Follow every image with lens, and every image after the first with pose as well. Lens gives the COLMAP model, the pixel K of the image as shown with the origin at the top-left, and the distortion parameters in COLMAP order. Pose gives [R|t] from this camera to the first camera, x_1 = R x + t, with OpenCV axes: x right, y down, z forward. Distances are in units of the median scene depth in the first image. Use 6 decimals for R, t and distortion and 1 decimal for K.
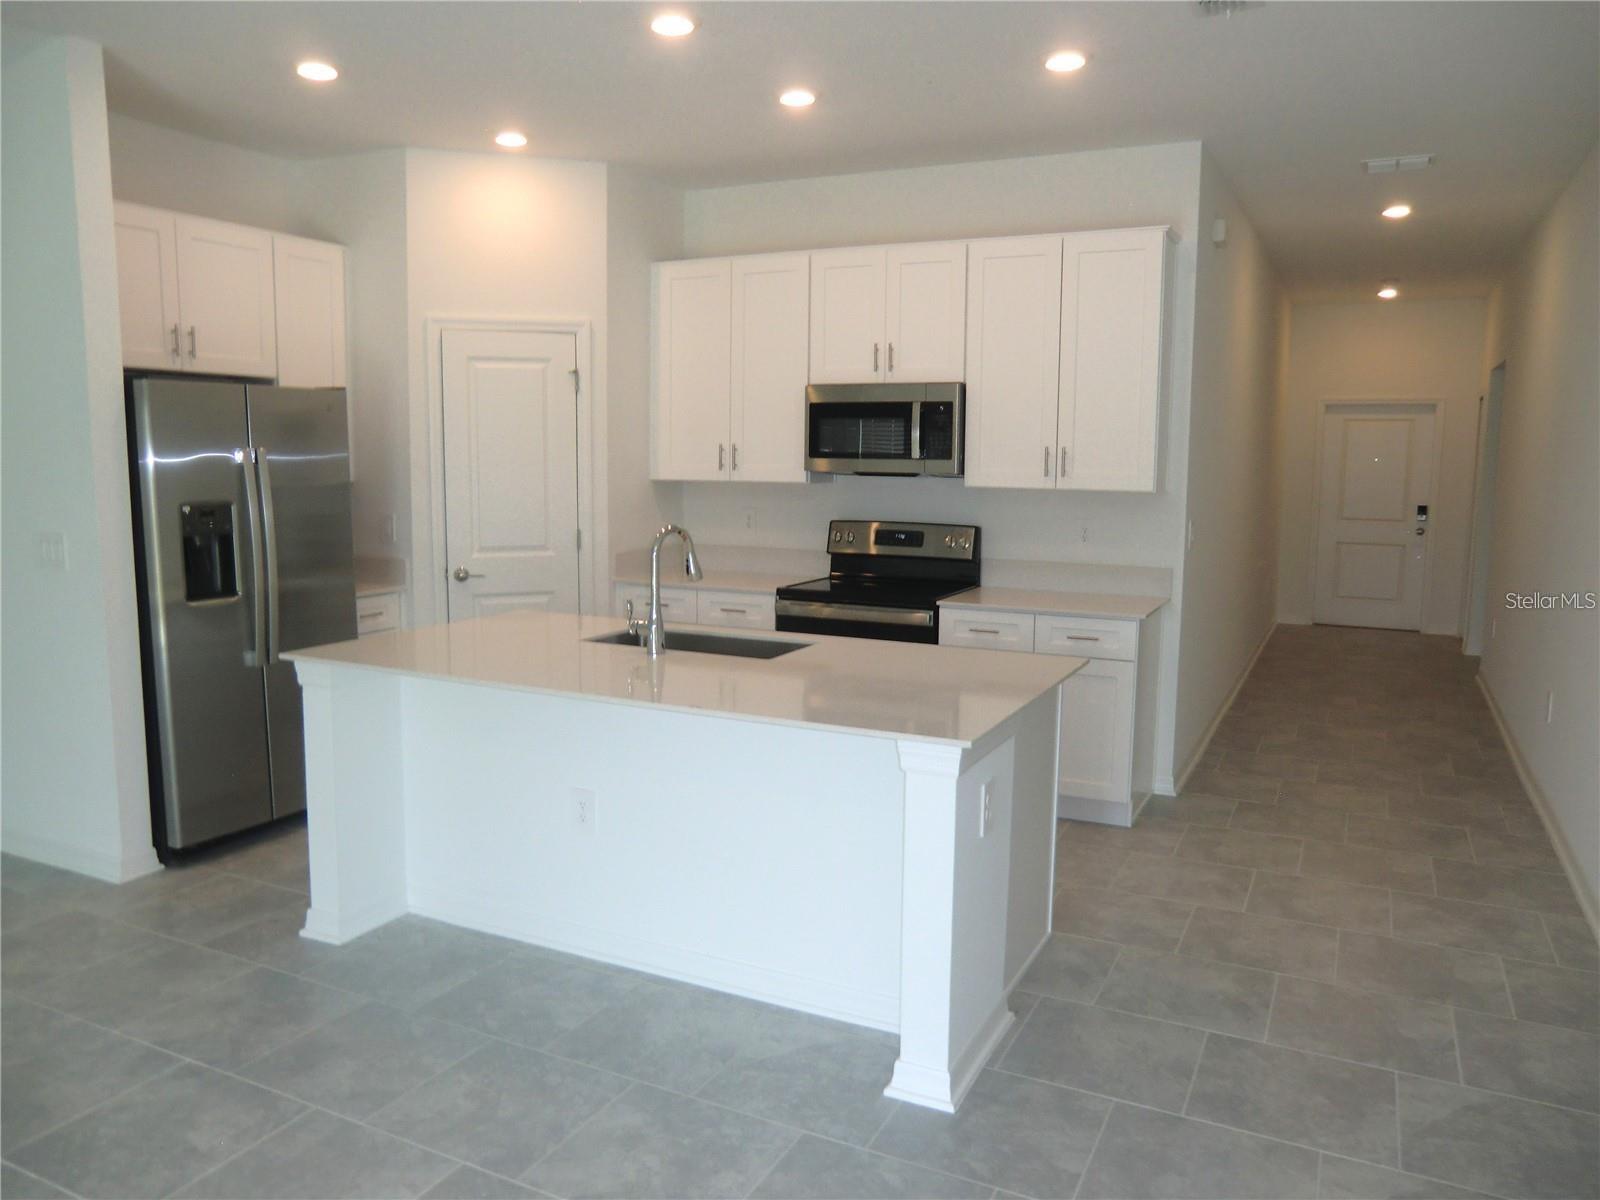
lens RADIAL K [[1168.6, 0, 800.0], [0, 1168.6, 600.0], [0, 0, 1]] dist [-0.028184, 0.002569]
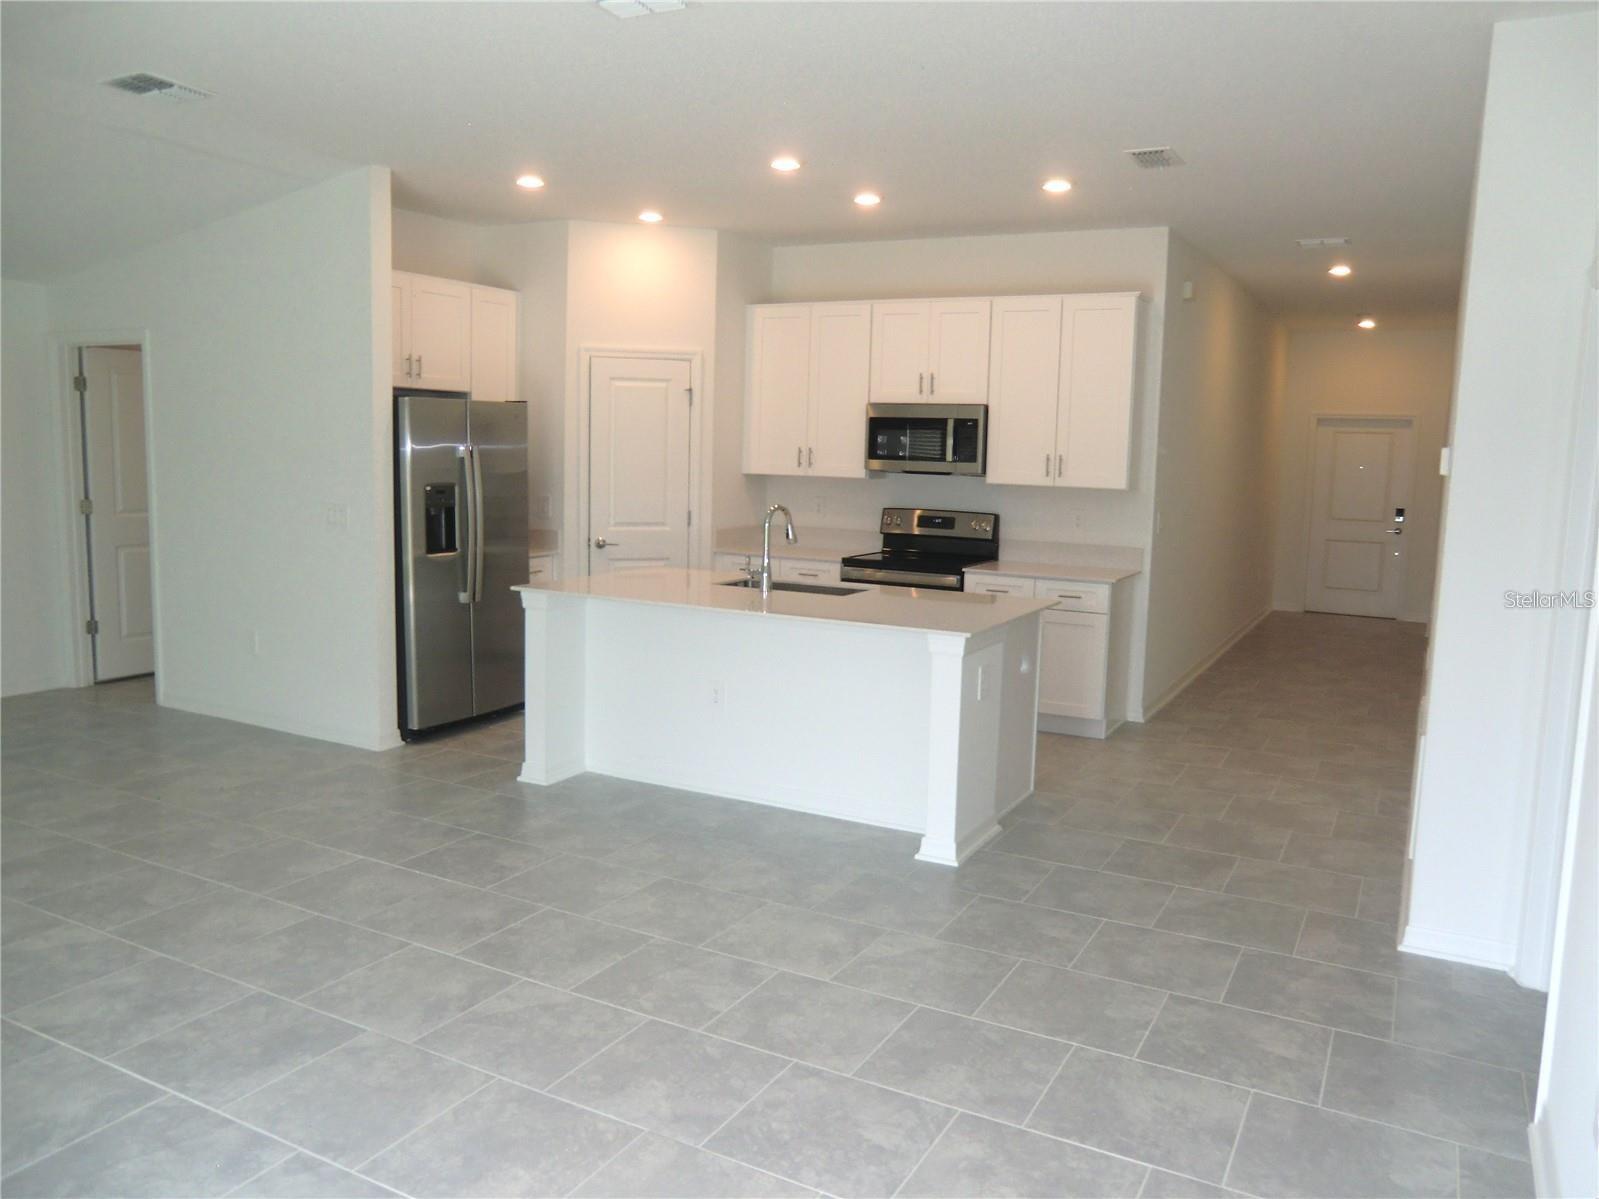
lens RADIAL K [[1184.0, 0, 826.7], [0, 1184.0, 597.0], [0, 0, 1]] dist [-0.004604, -0.135912]
pose [[0.999708, 0.019402, -0.014383, -0.018180], [-0.019419, 0.999811, -0.001038, 0.037972], [0.014360, 0.001317, 0.999896, -0.354197]]
